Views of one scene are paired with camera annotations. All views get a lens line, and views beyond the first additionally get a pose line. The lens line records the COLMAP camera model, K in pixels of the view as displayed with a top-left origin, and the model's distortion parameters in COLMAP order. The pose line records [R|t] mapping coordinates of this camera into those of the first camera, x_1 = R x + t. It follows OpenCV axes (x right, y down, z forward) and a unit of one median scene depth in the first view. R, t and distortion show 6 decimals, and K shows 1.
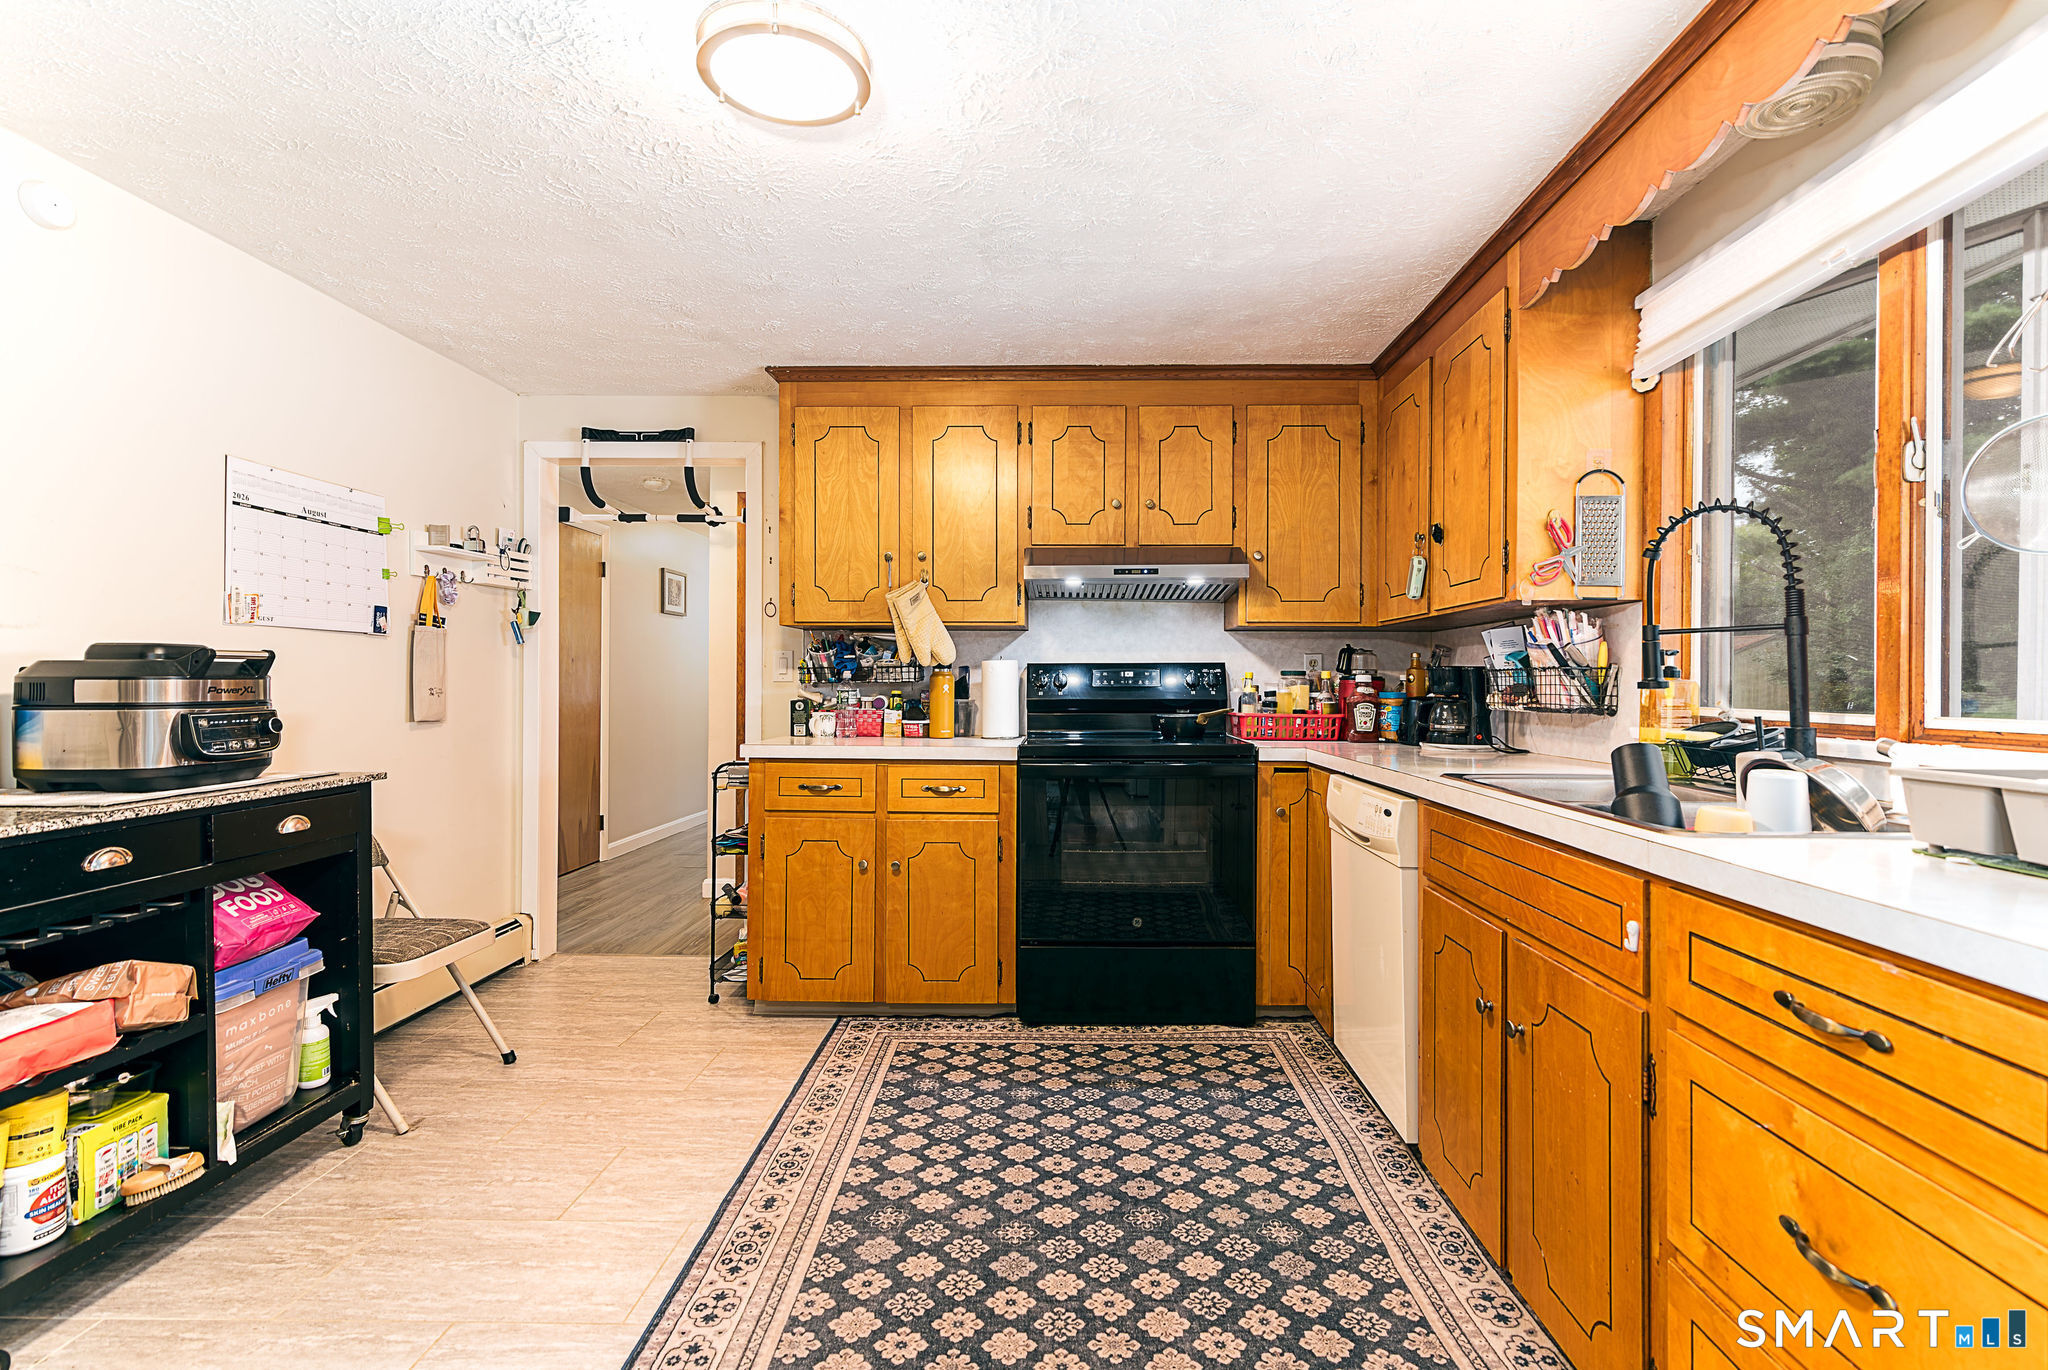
lens RADIAL K [[943.0, 0, 1041.7], [0, 943.0, 685.8], [0, 0, 1]] dist [0.007999, -0.001120]
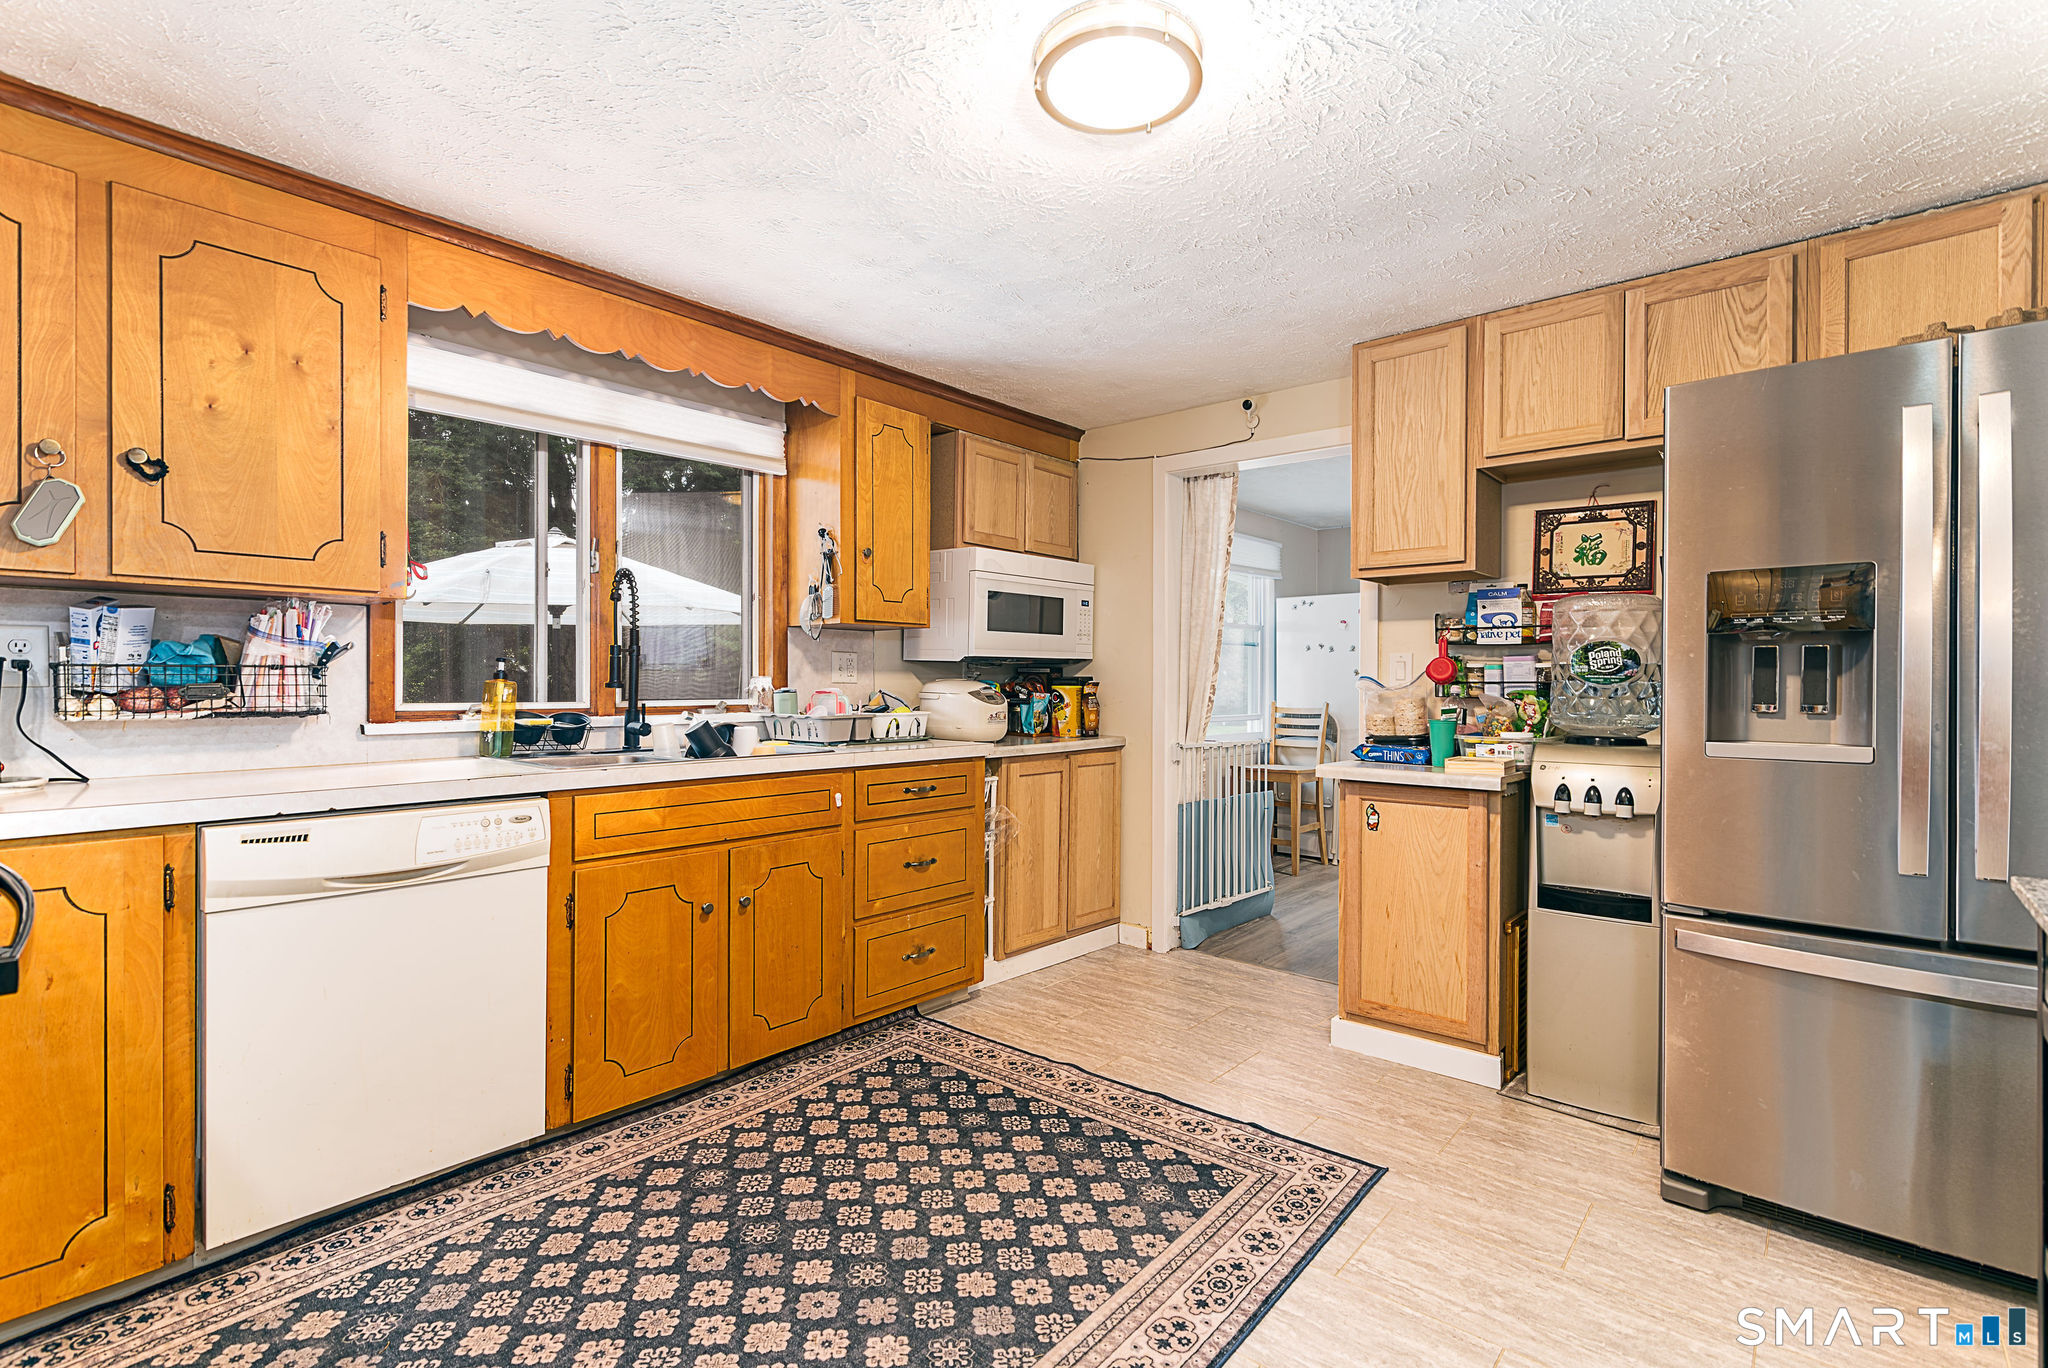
lens RADIAL K [[943.0, 0, 1032.4], [0, 943.0, 683.7], [0, 0, 1]] dist [0.007999, -0.001120]
pose [[-0.776061, -0.007109, 0.630618, -0.741575], [-0.004037, 0.999972, 0.006304, -0.013579], [-0.630645, 0.002347, -0.776068, 1.623775]]
